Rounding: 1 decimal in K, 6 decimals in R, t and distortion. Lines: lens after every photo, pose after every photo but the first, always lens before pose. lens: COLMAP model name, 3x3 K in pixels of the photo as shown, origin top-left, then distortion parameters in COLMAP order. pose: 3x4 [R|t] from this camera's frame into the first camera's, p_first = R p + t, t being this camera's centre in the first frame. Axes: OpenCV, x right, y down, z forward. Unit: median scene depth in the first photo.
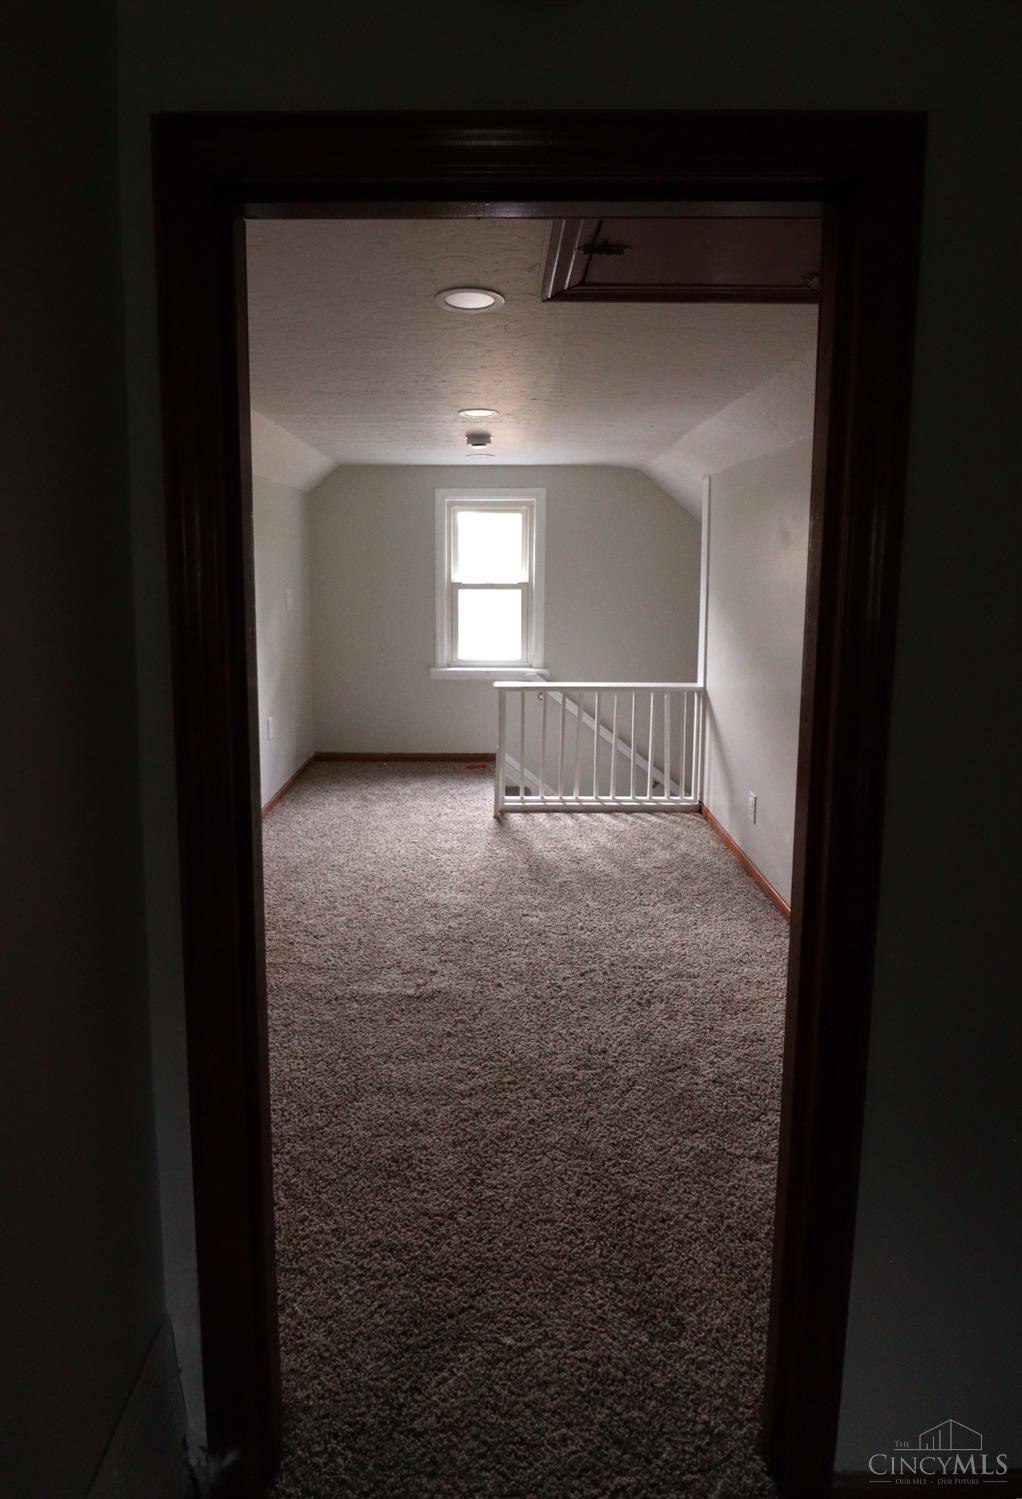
lens RADIAL K [[819.9, 0, 509.6], [0, 819.9, 675.6], [0, 0, 1]] dist [-0.000754, -0.000221]
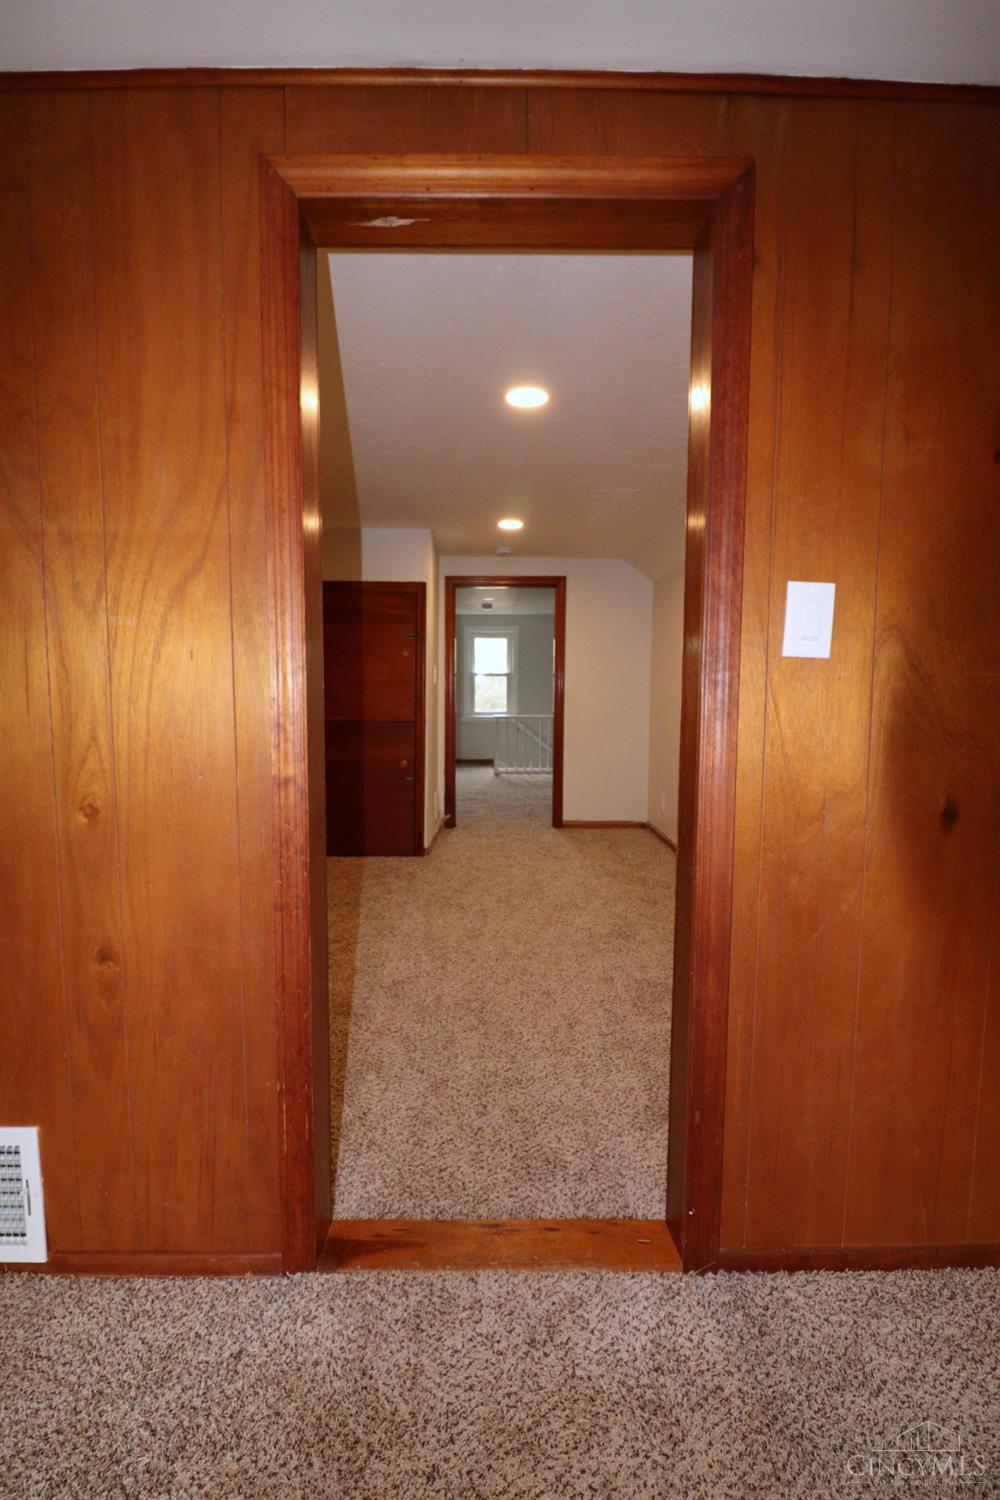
lens RADIAL K [[693.5, 0, 500.0], [0, 693.5, 750.0], [0, 0, 1]] dist [-0.015823, -0.000035]
pose [[0.999998, 0.000981, 0.001499, -0.003556], [-0.000927, 0.999354, -0.035935, 0.144273], [-0.001533, 0.035933, 0.999353, -0.726815]]
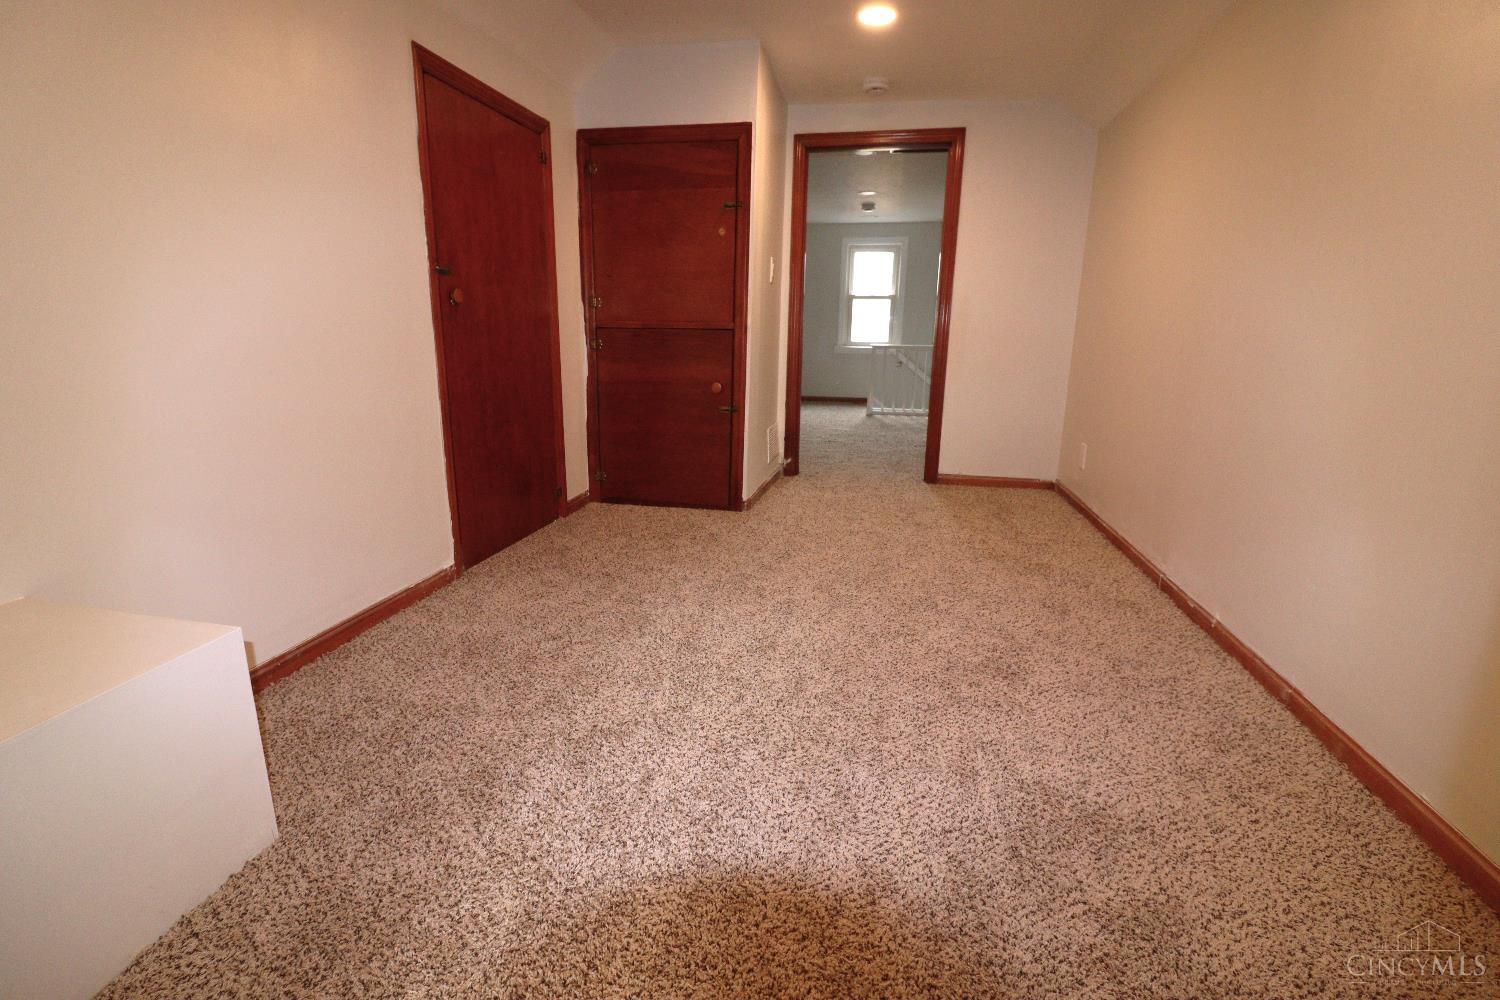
lens RADIAL K [[693.5, 0, 750.0], [0, 693.5, 500.0], [0, 0, 1]] dist [-0.015823, -0.000035]
pose [[0.979326, 0.057803, -0.193857, 0.033089], [-0.035211, 0.992387, 0.118021, 0.155753], [0.199203, -0.108755, 0.973905, -0.520404]]
